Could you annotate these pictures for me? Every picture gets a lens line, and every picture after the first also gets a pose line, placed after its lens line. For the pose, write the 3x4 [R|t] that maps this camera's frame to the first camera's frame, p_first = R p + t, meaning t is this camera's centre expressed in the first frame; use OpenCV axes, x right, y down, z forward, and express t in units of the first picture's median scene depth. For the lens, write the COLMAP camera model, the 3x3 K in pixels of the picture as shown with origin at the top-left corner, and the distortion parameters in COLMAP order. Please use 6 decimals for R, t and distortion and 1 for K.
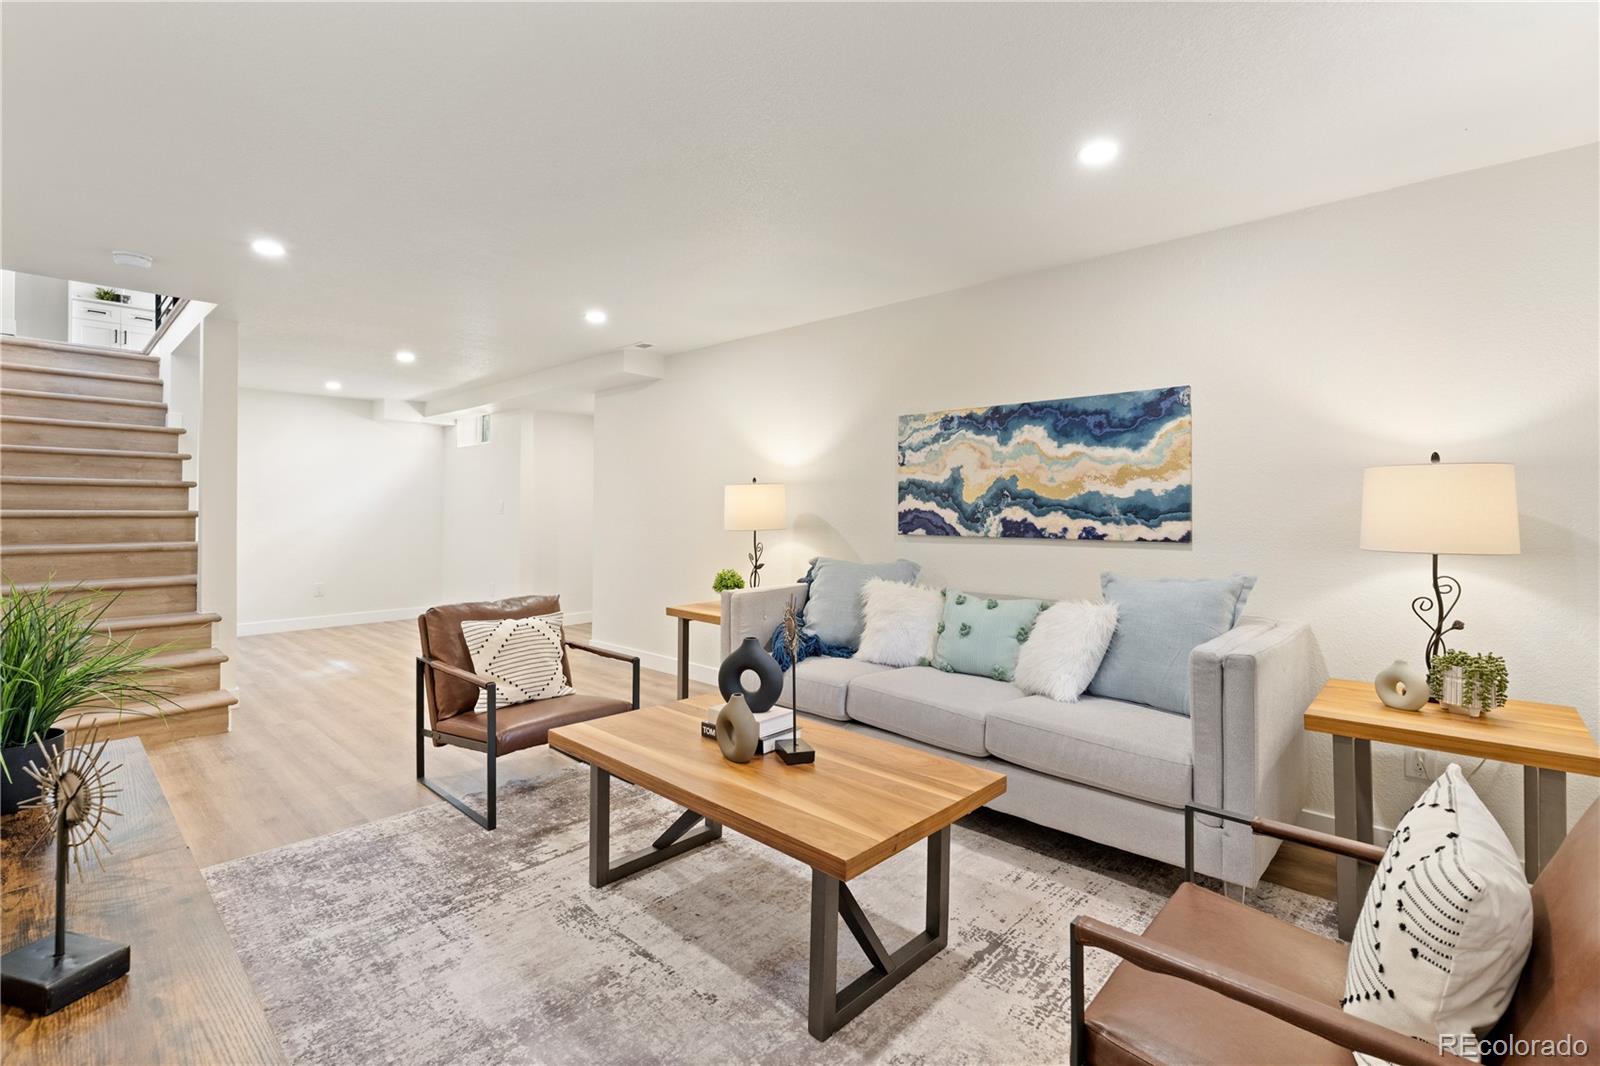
lens RADIAL K [[718.2, 0, 795.9], [0, 718.2, 506.1], [0, 0, 1]] dist [-0.003171, 0.000196]
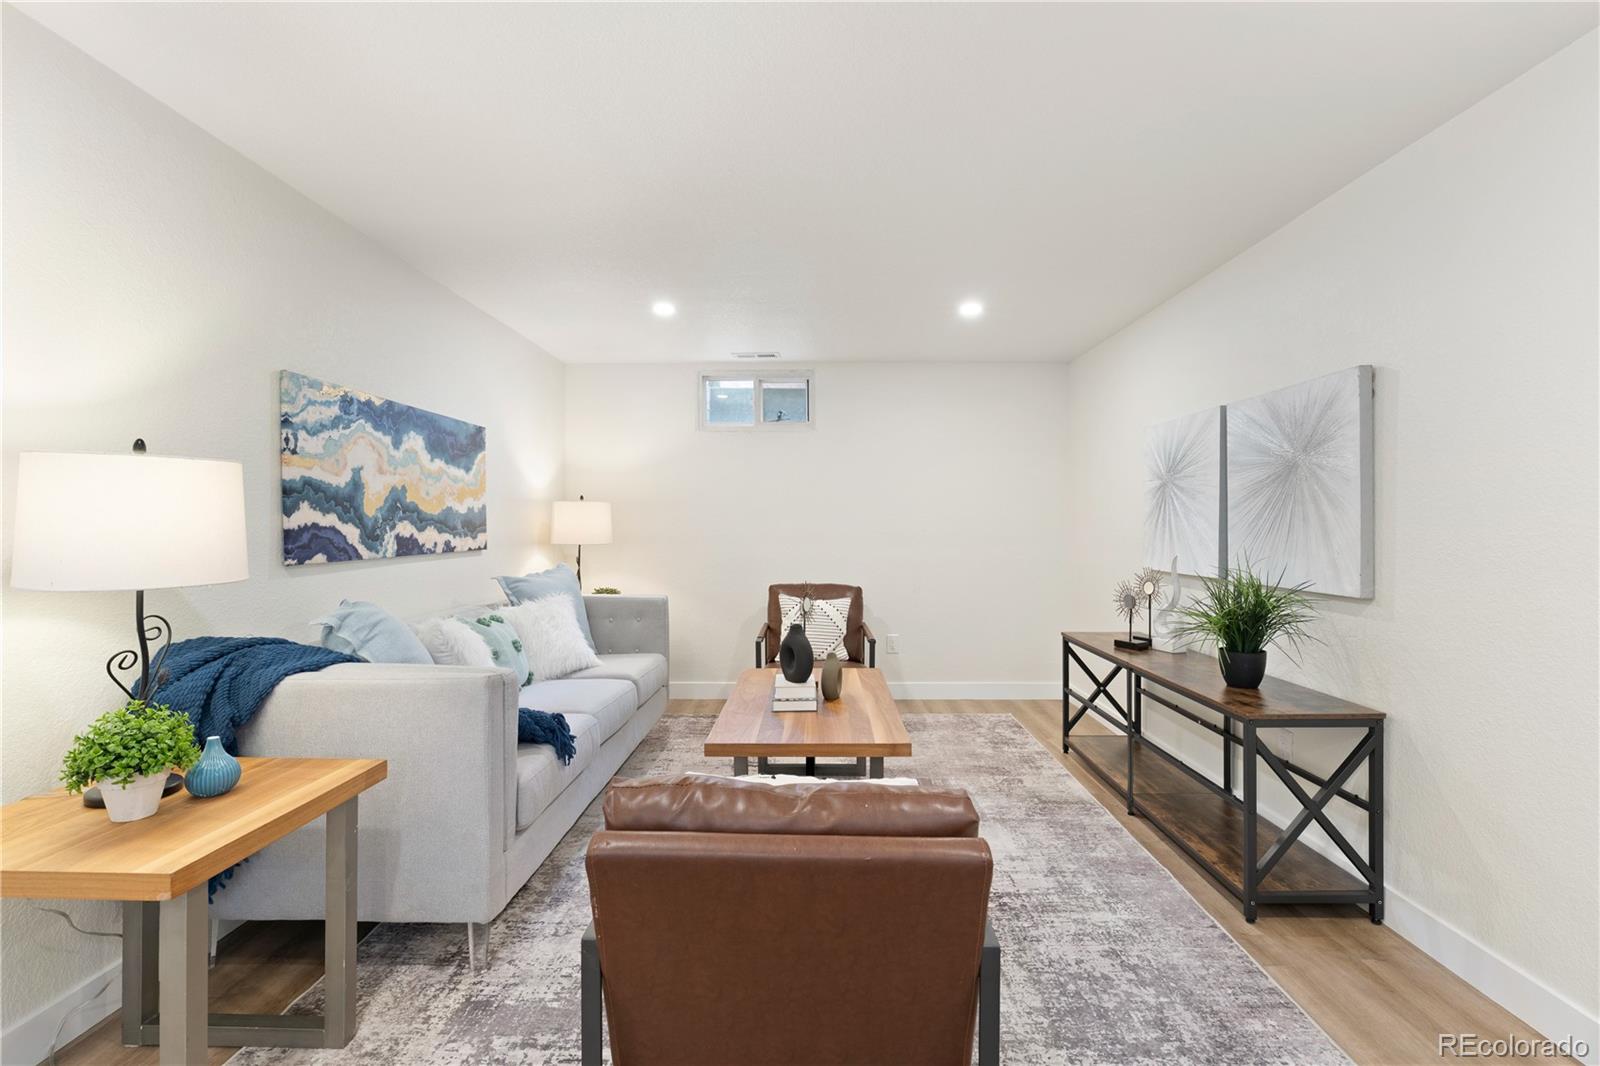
lens RADIAL K [[718.2, 0, 806.1], [0, 718.2, 527.9], [0, 0, 1]] dist [-0.003171, 0.000196]
pose [[-0.672775, -0.008745, 0.739795, -0.672278], [-0.006868, 0.999961, 0.005575, 0.000997], [-0.739815, -0.001331, -0.672809, 1.213671]]
